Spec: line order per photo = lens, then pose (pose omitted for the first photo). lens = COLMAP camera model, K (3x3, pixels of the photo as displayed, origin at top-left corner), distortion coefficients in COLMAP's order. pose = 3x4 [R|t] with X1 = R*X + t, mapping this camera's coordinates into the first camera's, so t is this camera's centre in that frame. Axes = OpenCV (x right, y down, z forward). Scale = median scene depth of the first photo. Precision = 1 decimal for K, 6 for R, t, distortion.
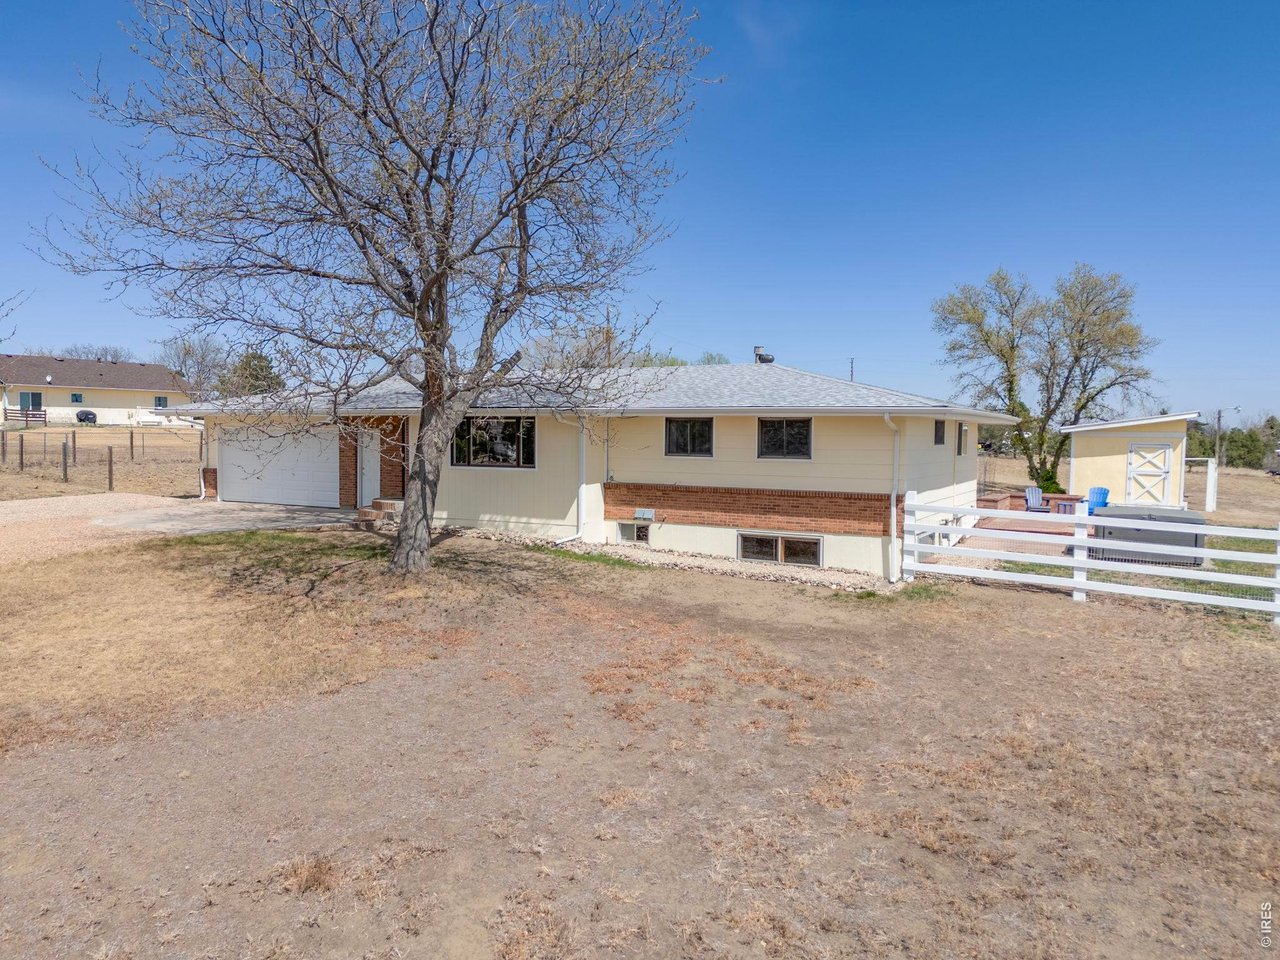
lens RADIAL K [[930.6, 0, 640.0], [0, 930.6, 480.0], [0, 0, 1]] dist [0.078977, -0.063781]
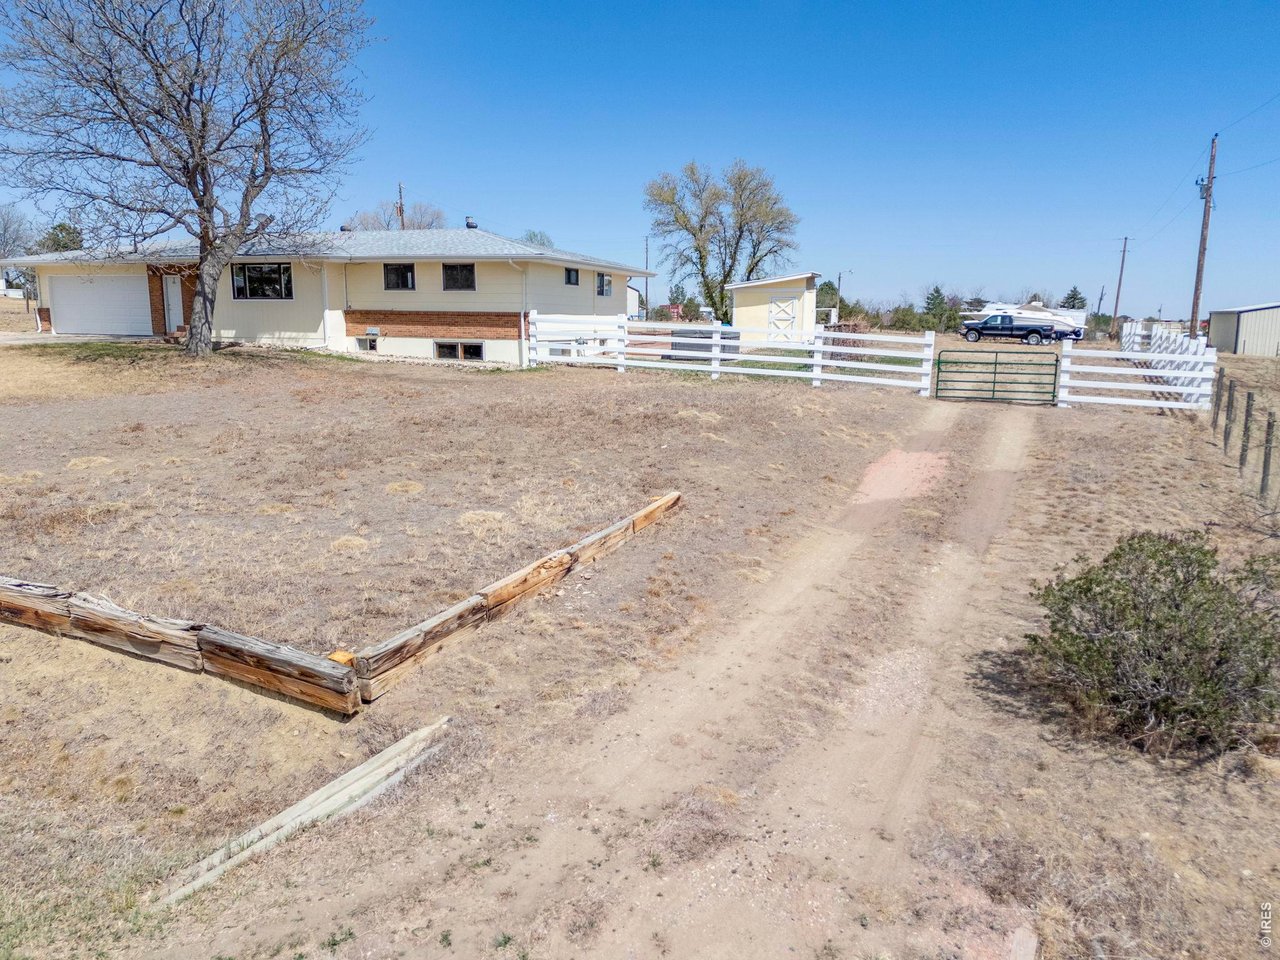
lens RADIAL K [[930.6, 0, 640.0], [0, 930.6, 480.0], [0, 0, 1]] dist [0.078977, -0.063781]
pose [[0.988816, -0.029606, 0.146175, 0.212448], [0.011628, 0.992419, 0.122346, 0.100331], [-0.148689, -0.119278, 0.981664, -0.591660]]
